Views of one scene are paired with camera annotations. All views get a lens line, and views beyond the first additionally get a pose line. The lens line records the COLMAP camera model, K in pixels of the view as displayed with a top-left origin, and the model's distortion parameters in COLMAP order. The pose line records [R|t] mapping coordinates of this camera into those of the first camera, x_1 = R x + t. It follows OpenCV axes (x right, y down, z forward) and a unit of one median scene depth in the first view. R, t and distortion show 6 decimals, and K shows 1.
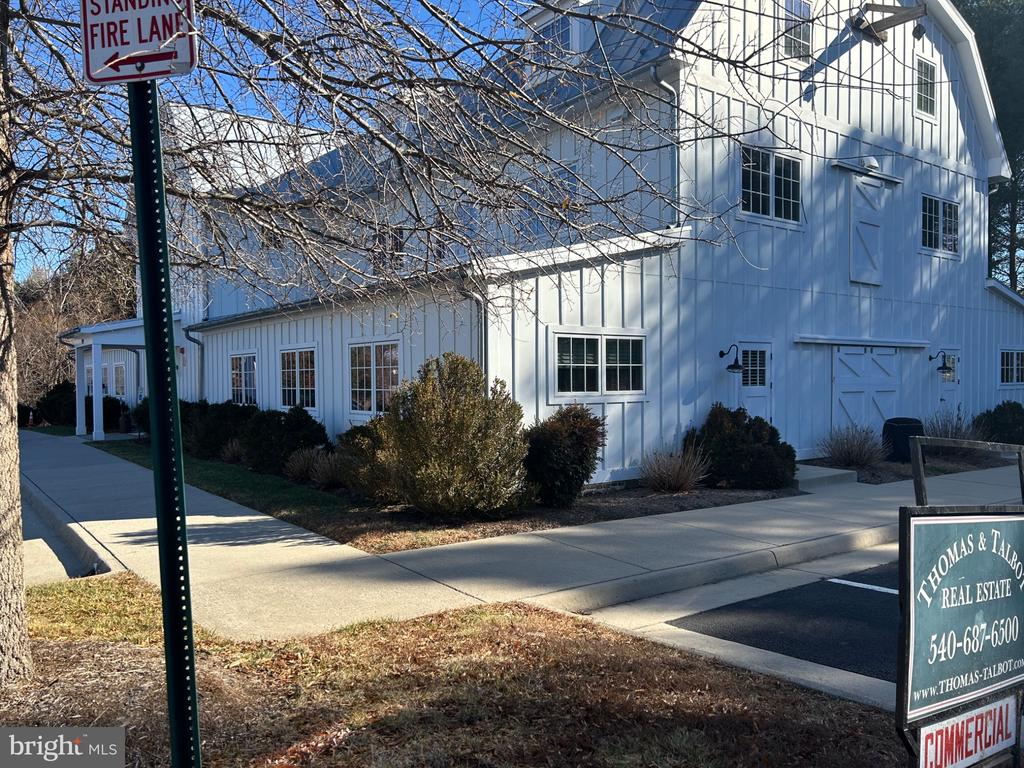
lens RADIAL K [[770.4, 0, 512.0], [0, 770.4, 384.0], [0, 0, 1]] dist [0.019389, -0.011719]
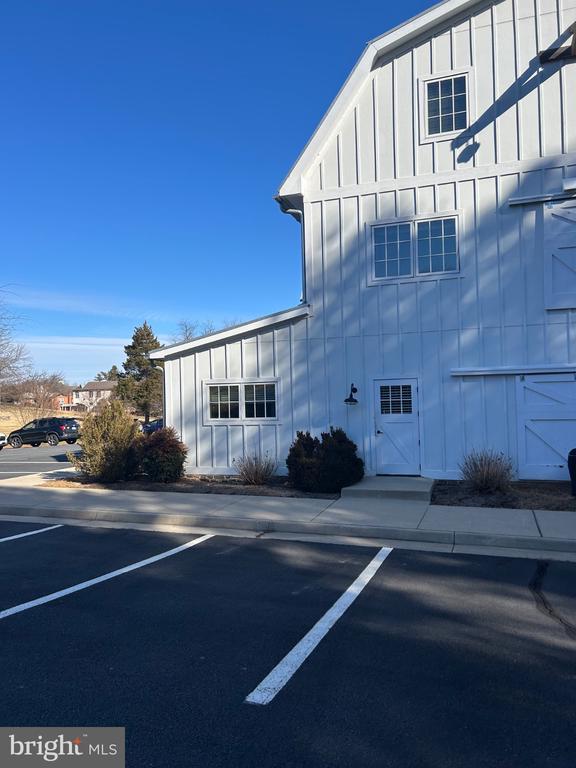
lens RADIAL K [[577.8, 0, 287.7], [0, 577.8, 388.2], [0, 0, 1]] dist [0.019389, -0.011719]
pose [[0.564651, -0.034659, -0.824602, 0.996962], [0.007391, 0.999290, -0.036940, -0.006139], [0.825297, 0.014764, 0.564506, 0.339039]]
